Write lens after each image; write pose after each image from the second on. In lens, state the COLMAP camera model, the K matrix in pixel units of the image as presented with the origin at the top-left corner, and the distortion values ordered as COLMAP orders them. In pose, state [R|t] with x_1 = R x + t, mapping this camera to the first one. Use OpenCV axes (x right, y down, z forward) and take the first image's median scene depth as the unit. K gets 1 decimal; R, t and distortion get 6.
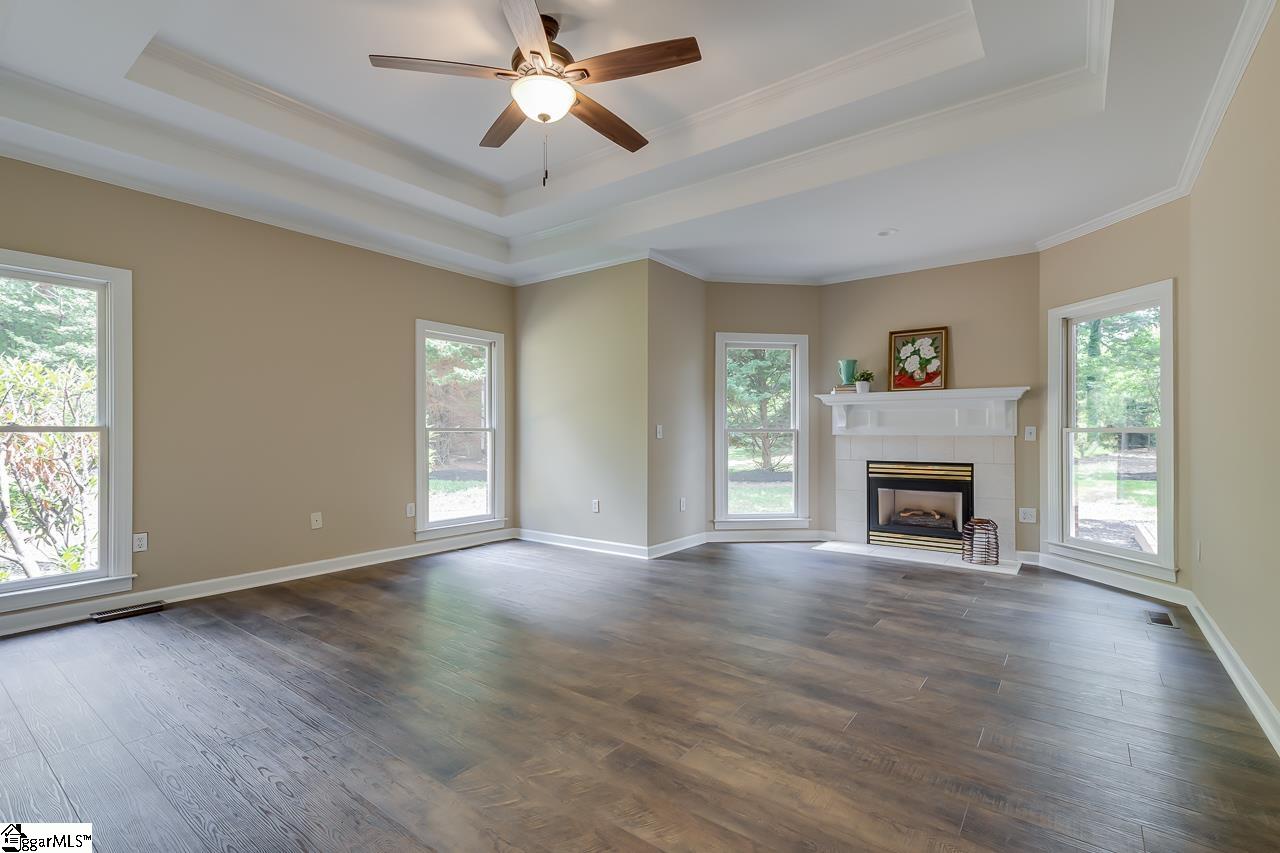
lens RADIAL K [[592.1, 0, 623.2], [0, 592.1, 428.0], [0, 0, 1]] dist [0.010577, -0.000060]
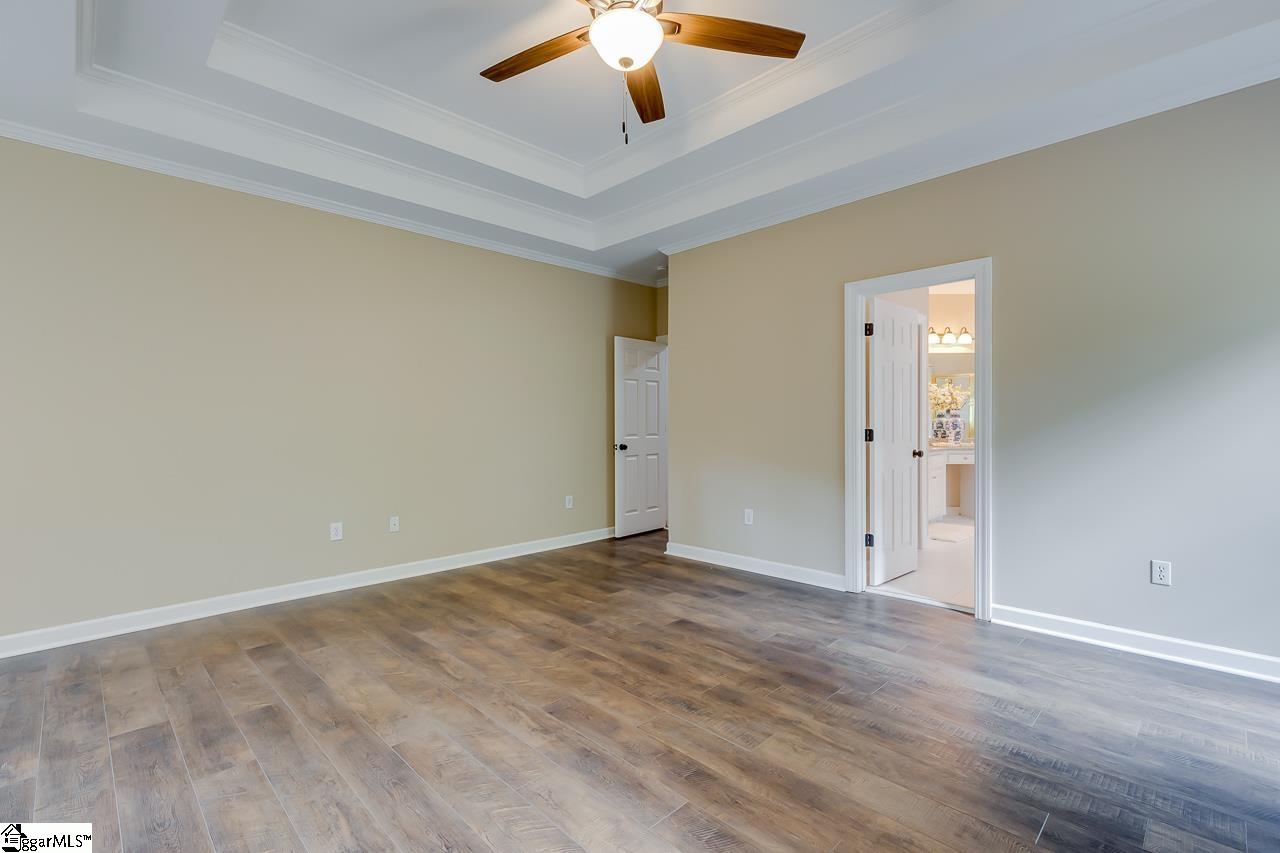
lens RADIAL K [[575.8, 0, 609.6], [0, 575.8, 423.2], [0, 0, 1]] dist [0.021284, 0.000066]
pose [[-0.986253, 0.005187, 0.165163, -0.131323], [0.005133, 0.999987, -0.000752, -0.009285], [-0.165165, 0.000106, -0.986266, 0.987439]]
